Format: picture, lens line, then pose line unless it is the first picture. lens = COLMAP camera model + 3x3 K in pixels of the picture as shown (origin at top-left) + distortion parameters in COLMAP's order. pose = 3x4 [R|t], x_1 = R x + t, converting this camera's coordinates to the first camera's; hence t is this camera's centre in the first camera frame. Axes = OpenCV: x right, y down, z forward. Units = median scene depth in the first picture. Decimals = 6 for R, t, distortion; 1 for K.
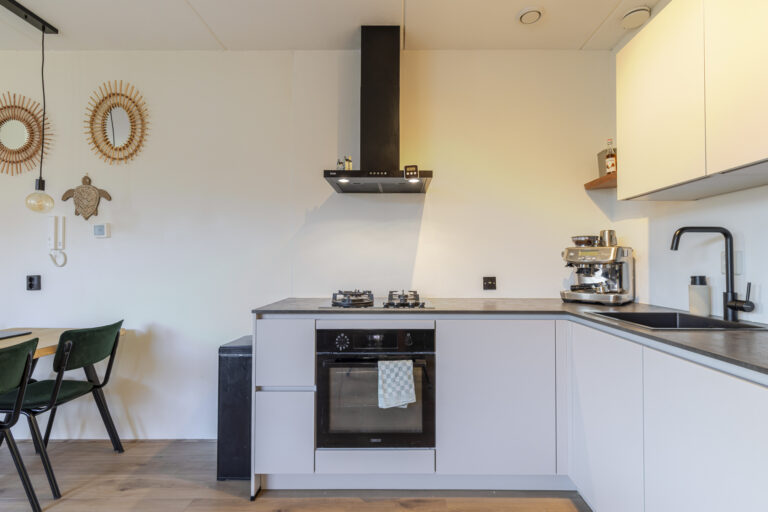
lens RADIAL K [[352.9, 0, 388.6], [0, 352.9, 255.4], [0, 0, 1]] dist [0.000418, 0.000016]
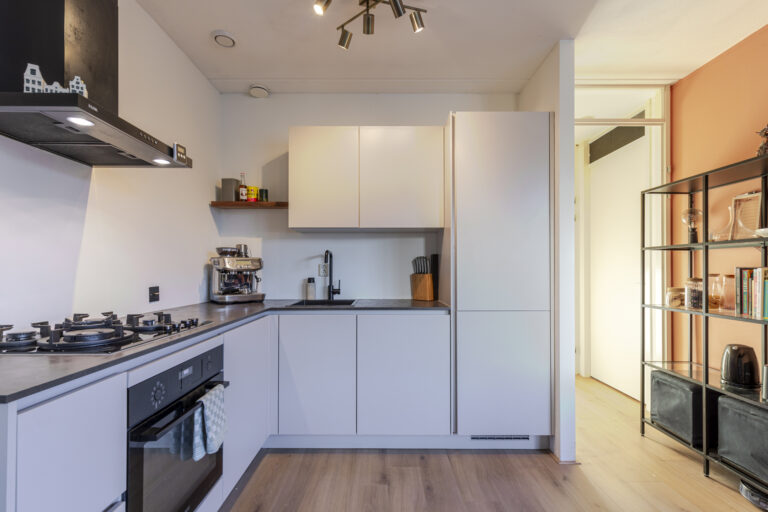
lens RADIAL K [[351.6, 0, 383.4], [0, 351.6, 267.4], [0, 0, 1]] dist [0.002077, 0.000382]
pose [[-0.005739, 0.005798, 0.999967, -0.686551], [-0.021017, 0.999762, -0.005917, 0.008392], [-0.999763, -0.021050, -0.005616, 0.530129]]
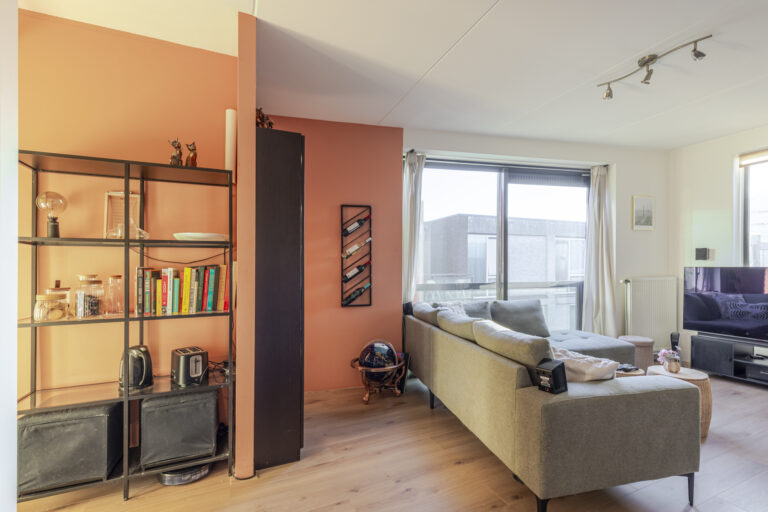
lens RADIAL K [[347.0, 0, 388.9], [0, 347.0, 265.8], [0, 0, 1]] dist [0.009309, -0.000936]
pose [[-0.915267, 0.003665, -0.402830, 0.069950], [0.013189, 0.999695, -0.020871, 0.005927], [0.402631, -0.024416, -0.915037, 0.699213]]
